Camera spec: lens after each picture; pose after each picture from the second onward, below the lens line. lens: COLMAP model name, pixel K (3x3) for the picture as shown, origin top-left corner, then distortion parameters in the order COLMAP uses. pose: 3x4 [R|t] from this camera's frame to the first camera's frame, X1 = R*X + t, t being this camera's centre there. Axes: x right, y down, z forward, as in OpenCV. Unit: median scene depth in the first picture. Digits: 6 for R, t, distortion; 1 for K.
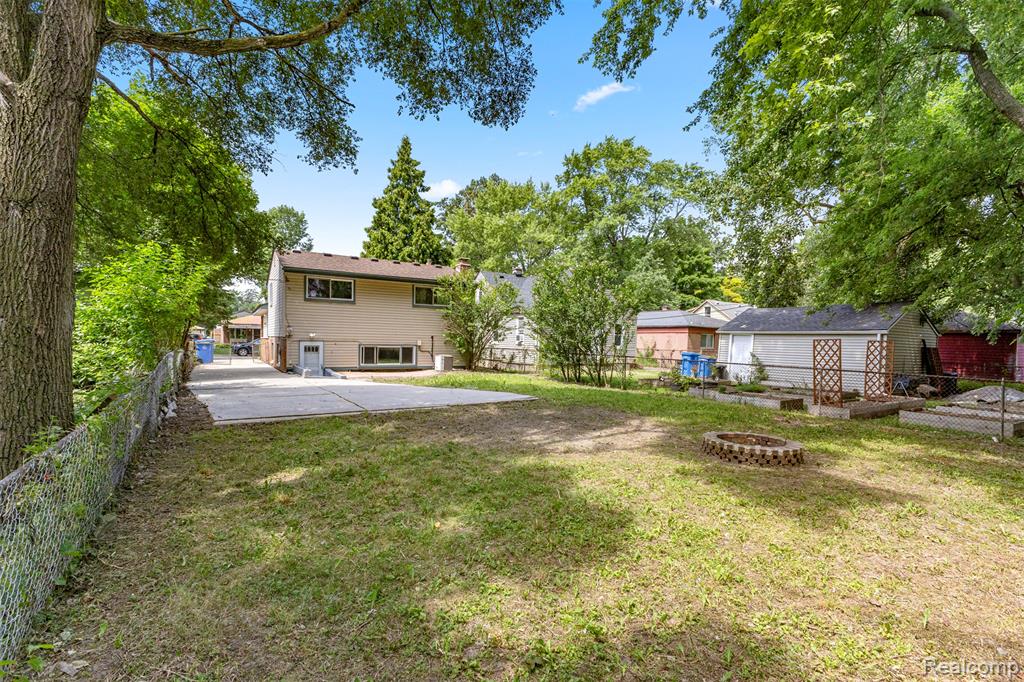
lens RADIAL K [[466.5, 0, 514.8], [0, 466.5, 290.0], [0, 0, 1]] dist [-0.000567, 0.000111]
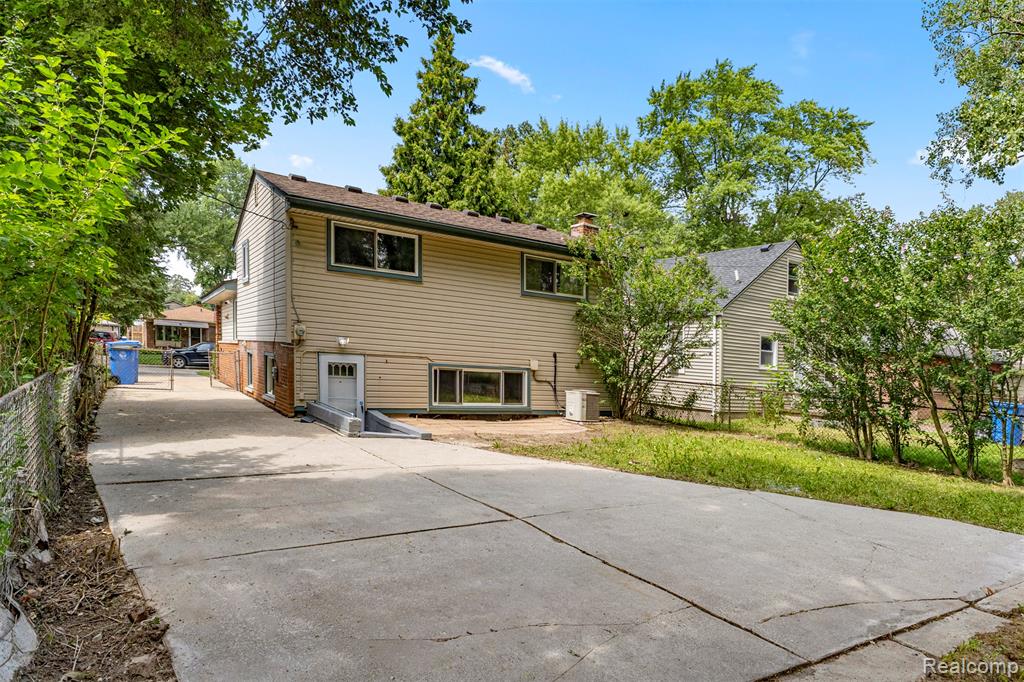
lens RADIAL K [[607.1, 0, 512.0], [0, 607.1, 341.0], [0, 0, 1]] dist [-0.008619, -0.000640]
pose [[0.999095, 0.042160, -0.005719, -0.150000], [-0.041569, 0.995932, 0.079944, 0.022360], [0.009066, -0.079634, 0.996783, 0.217469]]
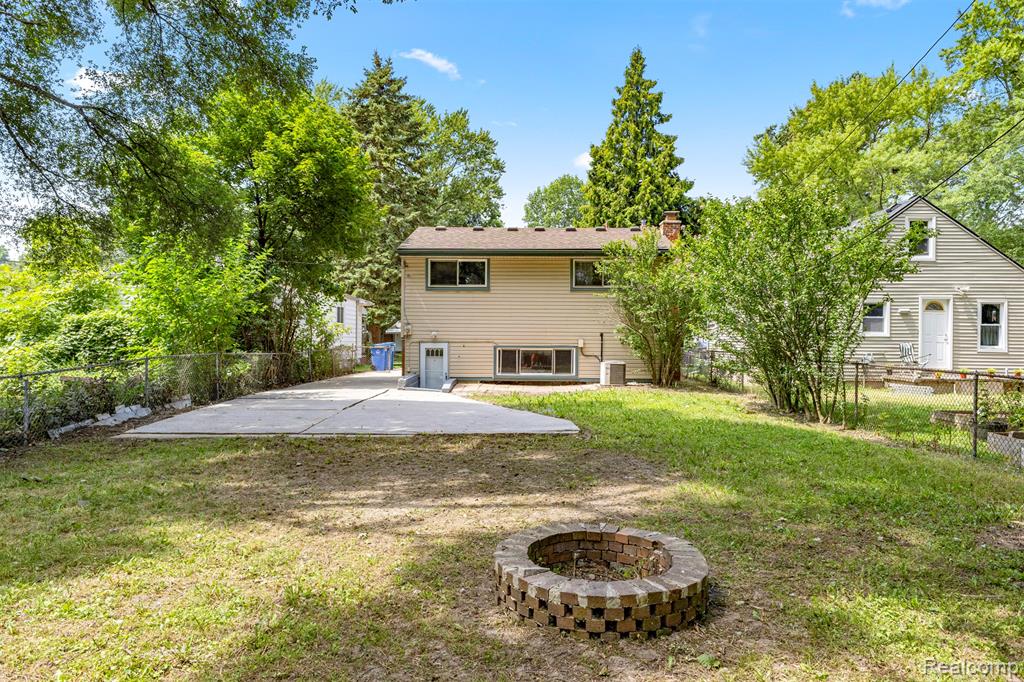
lens RADIAL K [[657.3, 0, 536.5], [0, 657.3, 260.2], [0, 0, 1]] dist [-0.000071, -0.000077]
pose [[0.837341, -0.080393, -0.540738, 0.178573], [0.069786, 0.996755, -0.040126, 0.017529], [0.542209, -0.004137, 0.840234, 0.106418]]
